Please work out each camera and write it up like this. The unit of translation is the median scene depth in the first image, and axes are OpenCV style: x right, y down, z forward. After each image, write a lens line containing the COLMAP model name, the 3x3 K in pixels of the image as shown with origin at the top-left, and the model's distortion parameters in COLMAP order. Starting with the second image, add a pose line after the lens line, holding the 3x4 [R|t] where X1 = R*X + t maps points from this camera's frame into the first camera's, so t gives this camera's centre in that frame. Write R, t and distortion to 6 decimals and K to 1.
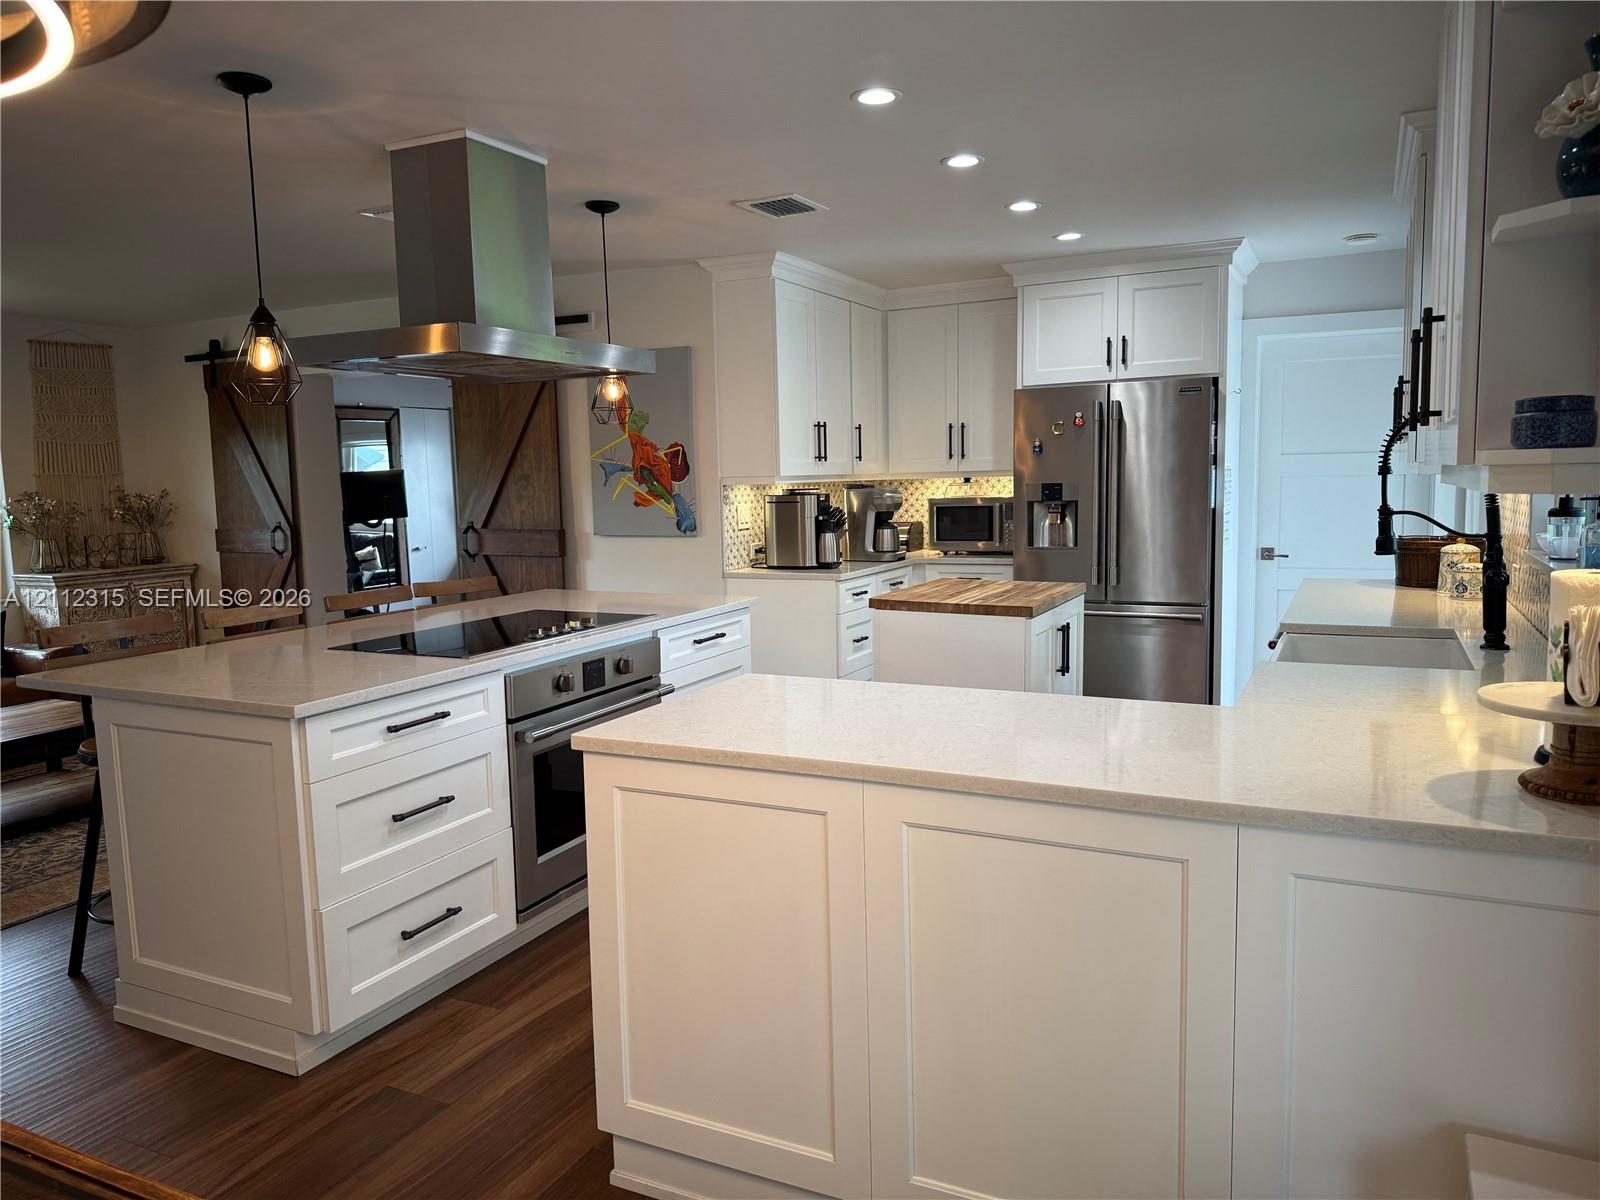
lens RADIAL K [[1118.7, 0, 797.8], [0, 1118.7, 612.9], [0, 0, 1]] dist [0.049871, -0.071610]
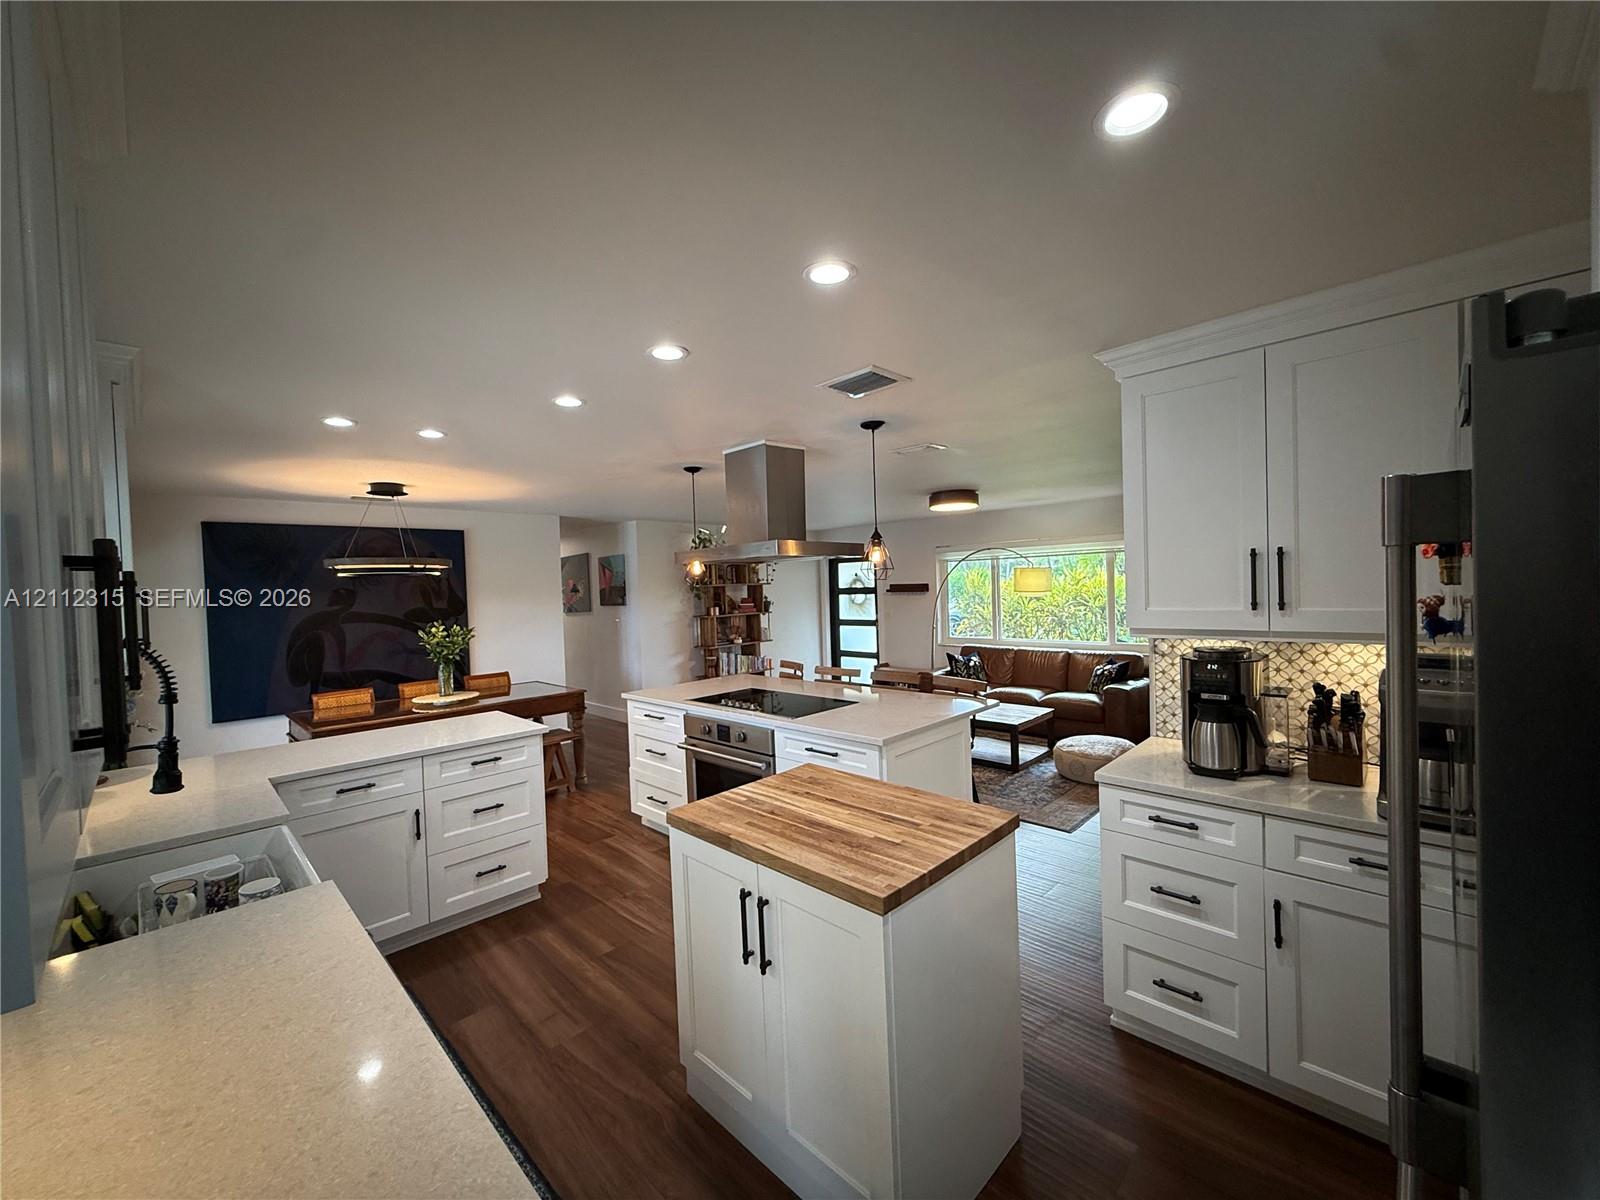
lens RADIAL K [[636.7, 0, 797.0], [0, 636.7, 595.3], [0, 0, 1]] dist [-0.006317, 0.000582]
pose [[-0.295250, 0.057827, -0.953668, 0.594369], [-0.083987, 0.992732, 0.086198, -0.209818], [0.951721, 0.105546, -0.288247, 1.127039]]
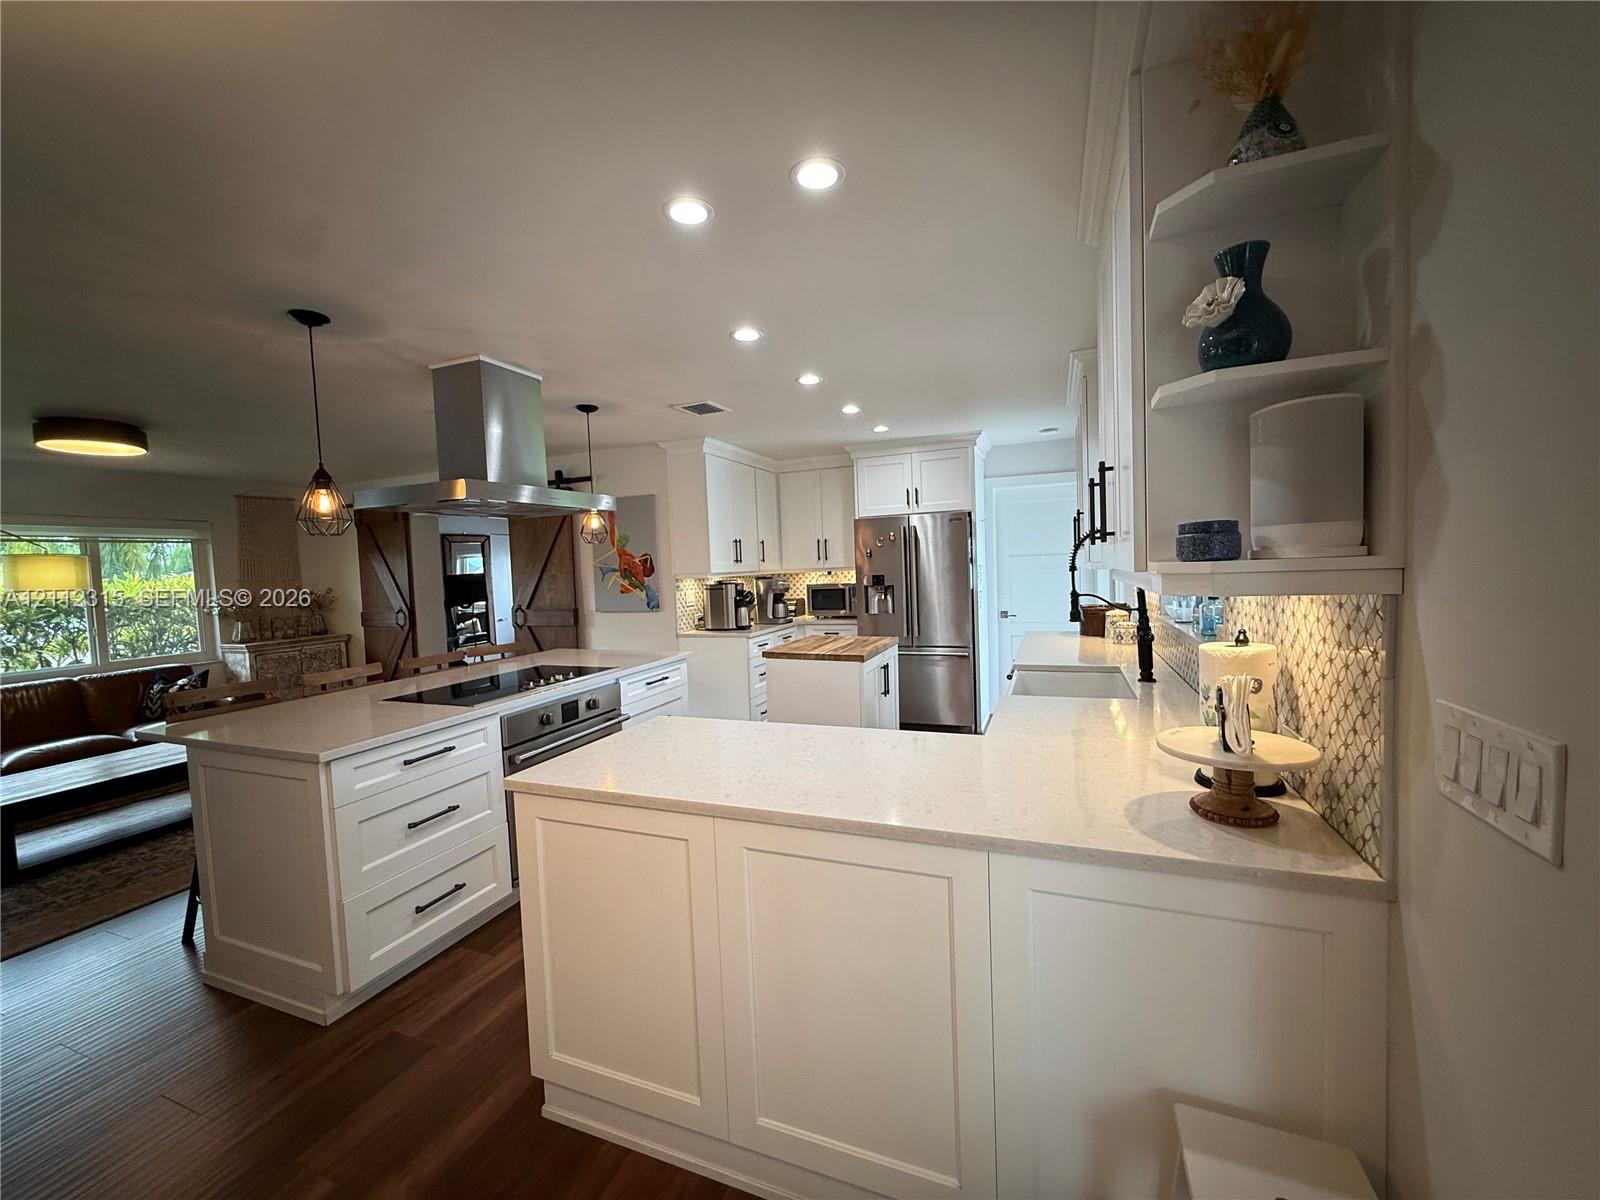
lens RADIAL K [[636.7, 0, 798.4], [0, 636.7, 604.6], [0, 0, 1]] dist [-0.006317, 0.000582]
pose [[0.996659, -0.020577, 0.079037, 0.046251], [0.025649, 0.997639, -0.063703, -0.020386], [-0.077540, 0.065518, 0.994834, 0.103786]]
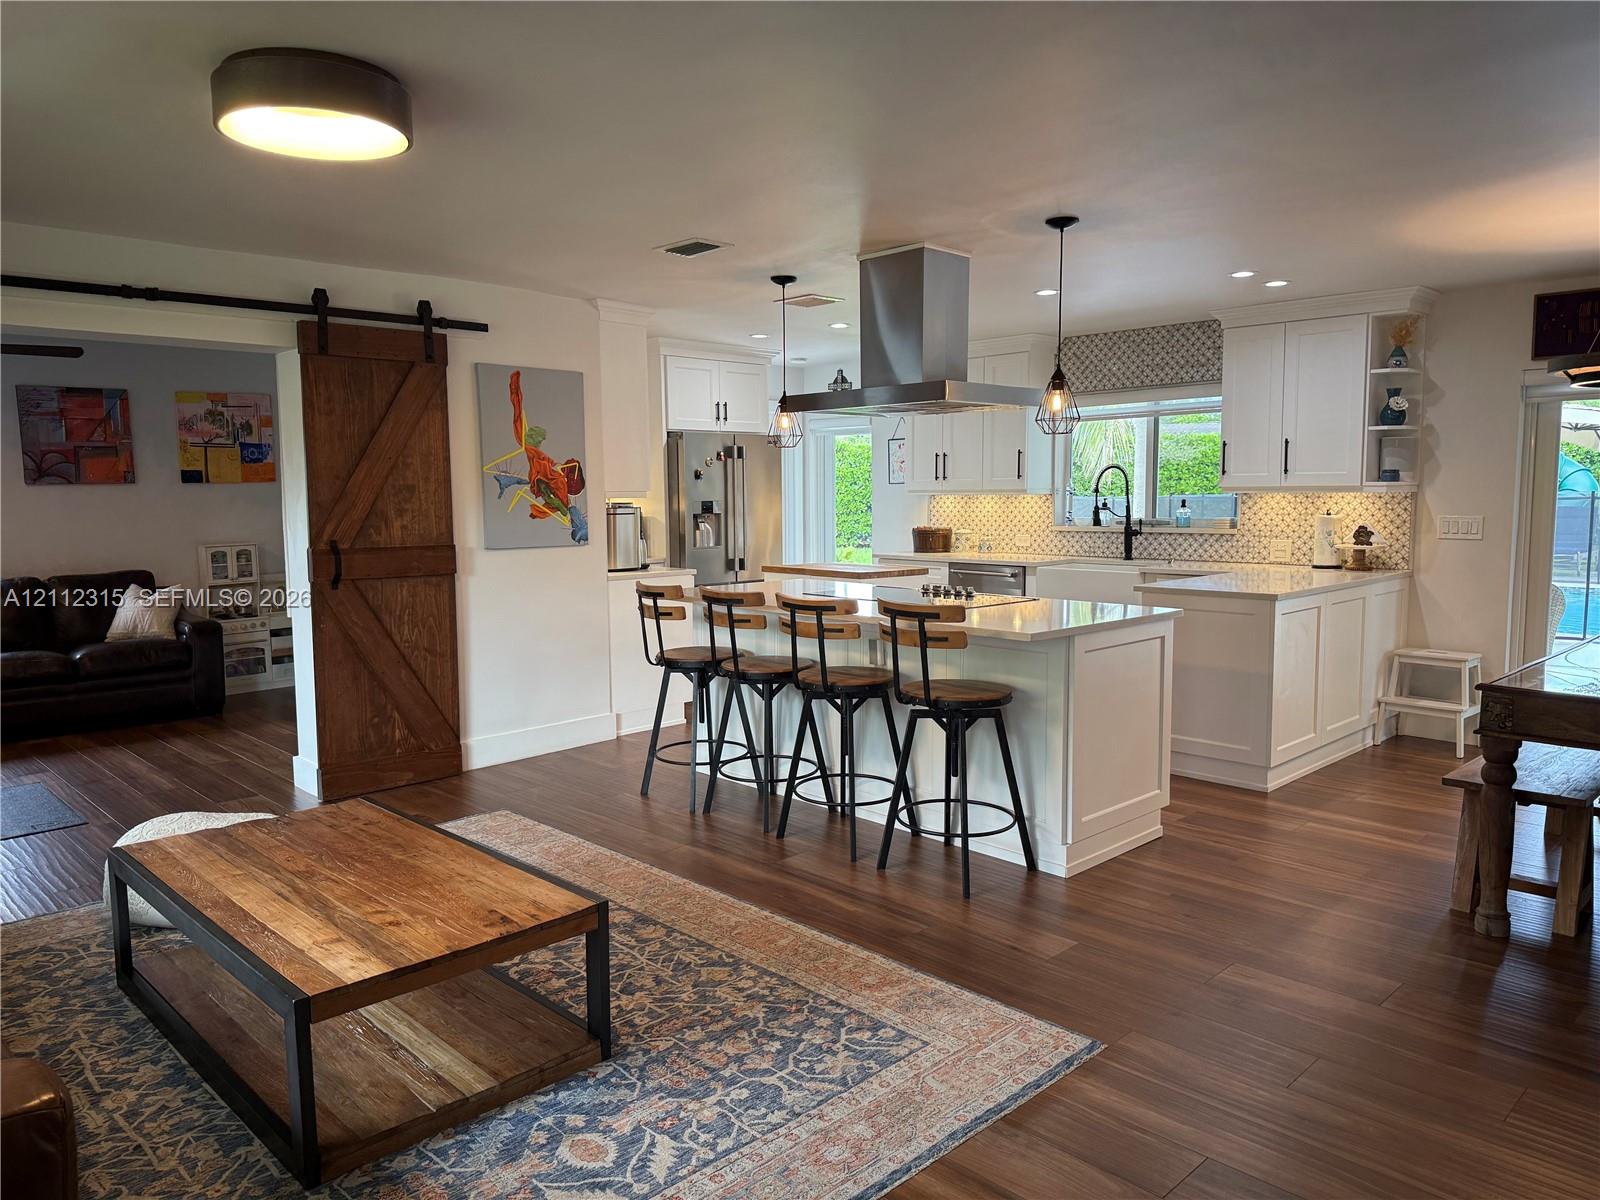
lens RADIAL K [[1118.7, 0, 810.0], [0, 1118.7, 601.8], [0, 0, 1]] dist [0.049871, -0.071610]
pose [[0.328574, -0.075217, 0.941478, -1.377689], [0.116131, 0.992477, 0.038762, -0.039849], [-0.937311, 0.096598, 0.334838, 0.567799]]
